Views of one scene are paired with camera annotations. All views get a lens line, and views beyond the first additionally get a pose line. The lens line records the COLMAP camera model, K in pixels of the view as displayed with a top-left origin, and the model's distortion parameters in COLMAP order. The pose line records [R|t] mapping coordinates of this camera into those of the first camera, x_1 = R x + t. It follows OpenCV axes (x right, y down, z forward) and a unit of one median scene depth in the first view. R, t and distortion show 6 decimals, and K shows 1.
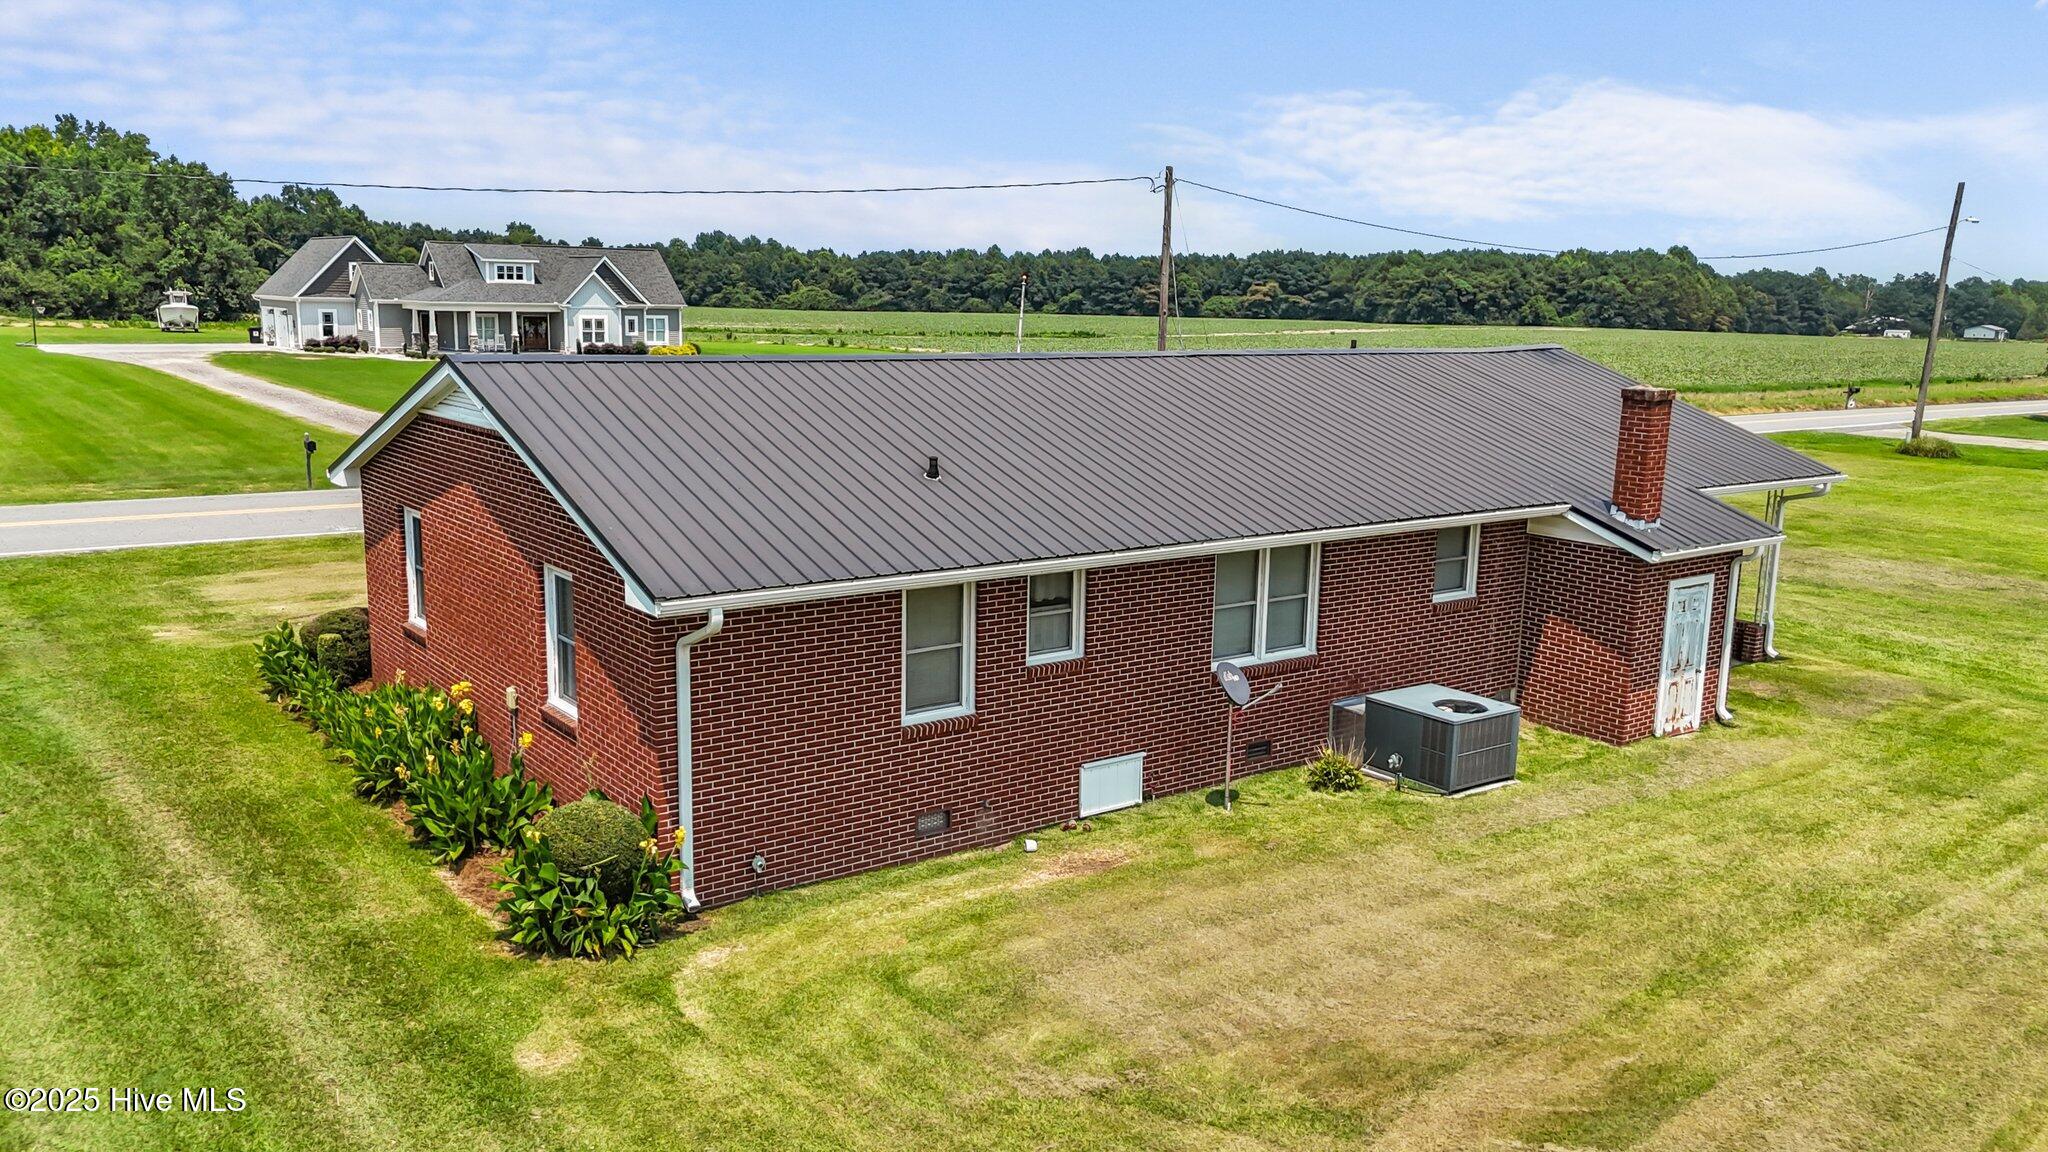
lens RADIAL K [[1567.0, 0, 1024.0], [0, 1567.0, 576.0], [0, 0, 1]] dist [0.070616, -0.068602]
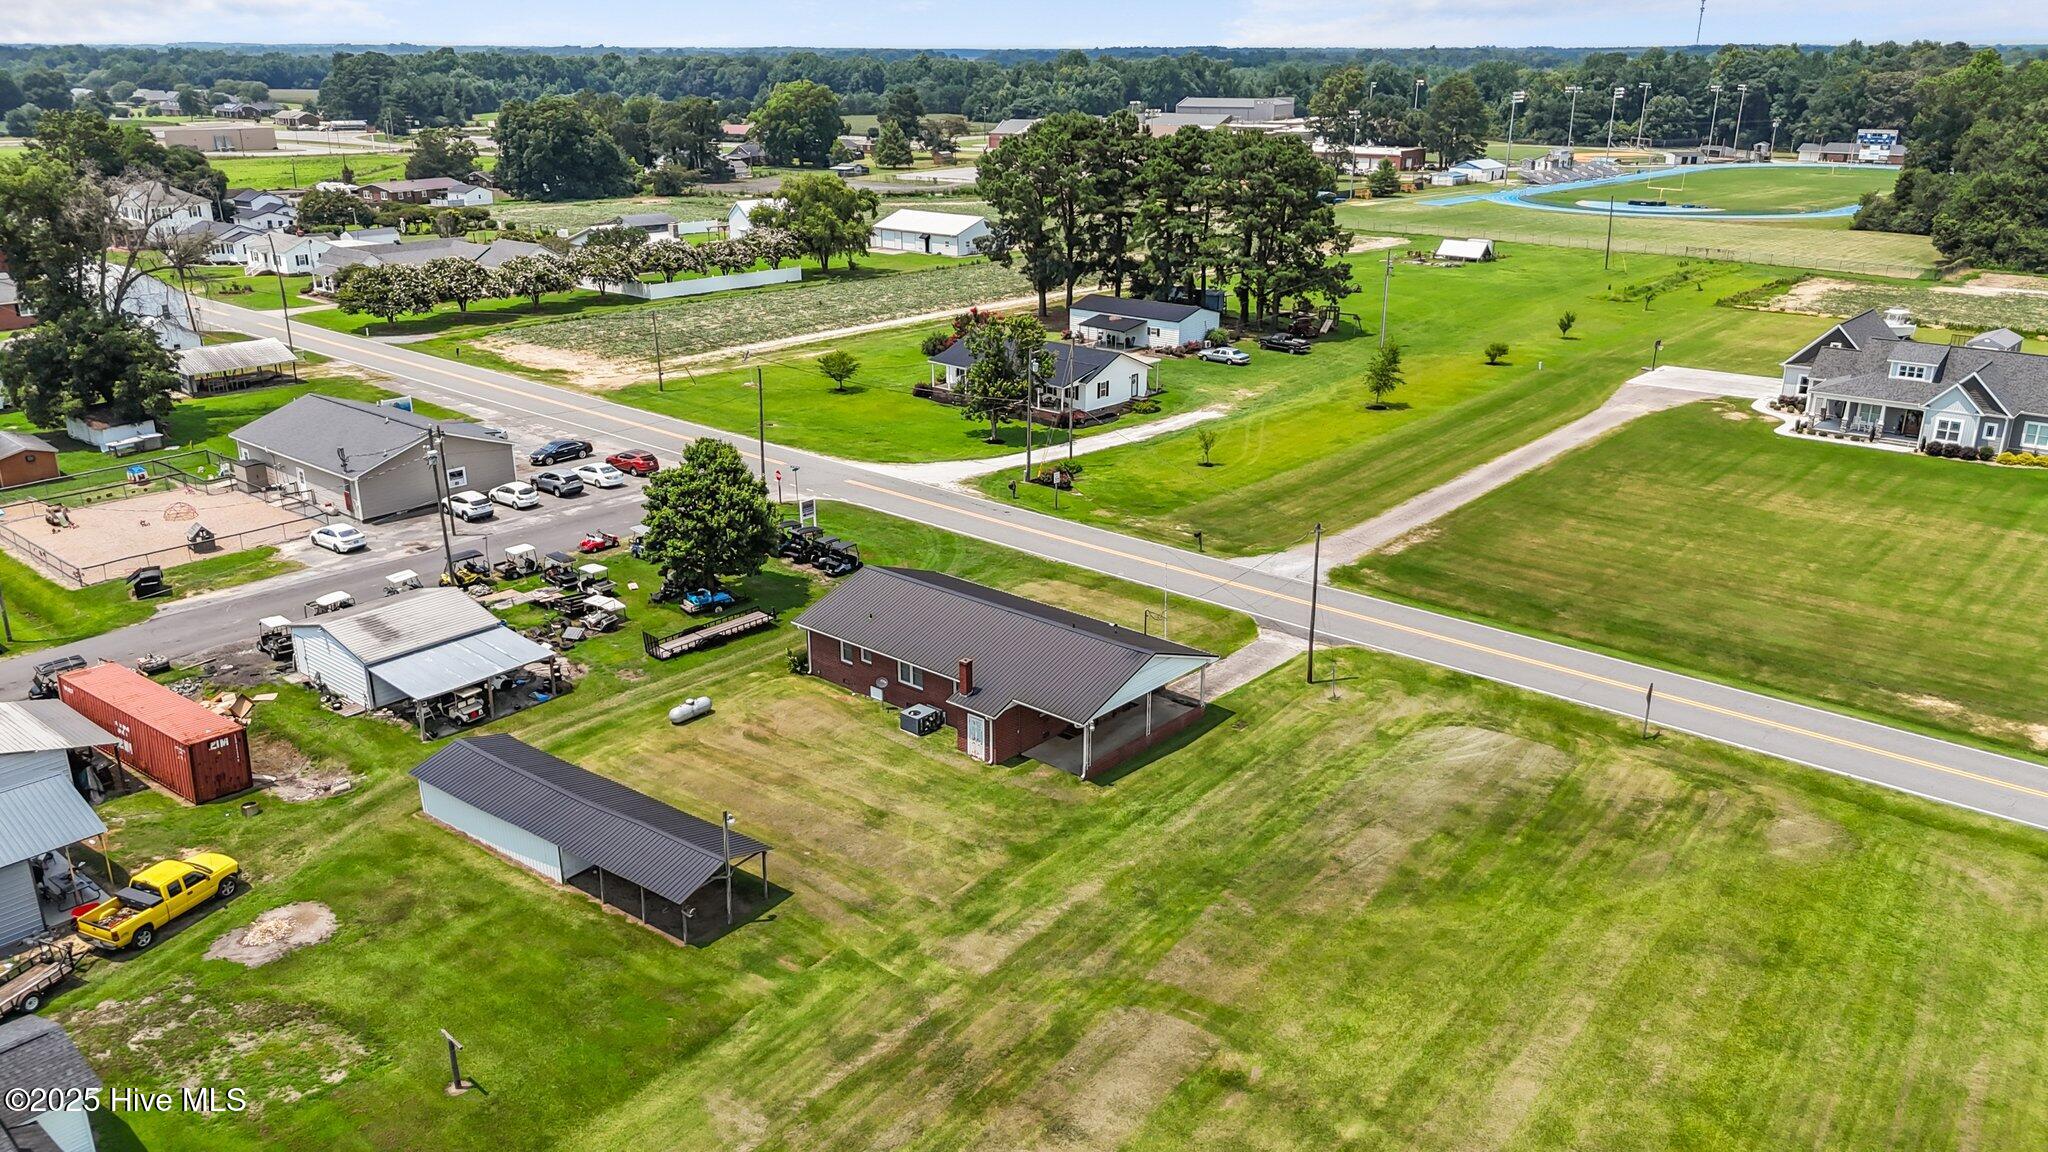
lens RADIAL K [[1510.5, 0, 1025.2], [0, 1510.5, 584.5], [0, 0, 1]] dist [0.100571, -0.129342]
pose [[0.202585, 0.304486, -0.930724, 0.358439], [-0.167680, 0.947181, 0.273372, -0.124967], [0.964802, 0.100683, 0.242941, 0.026127]]
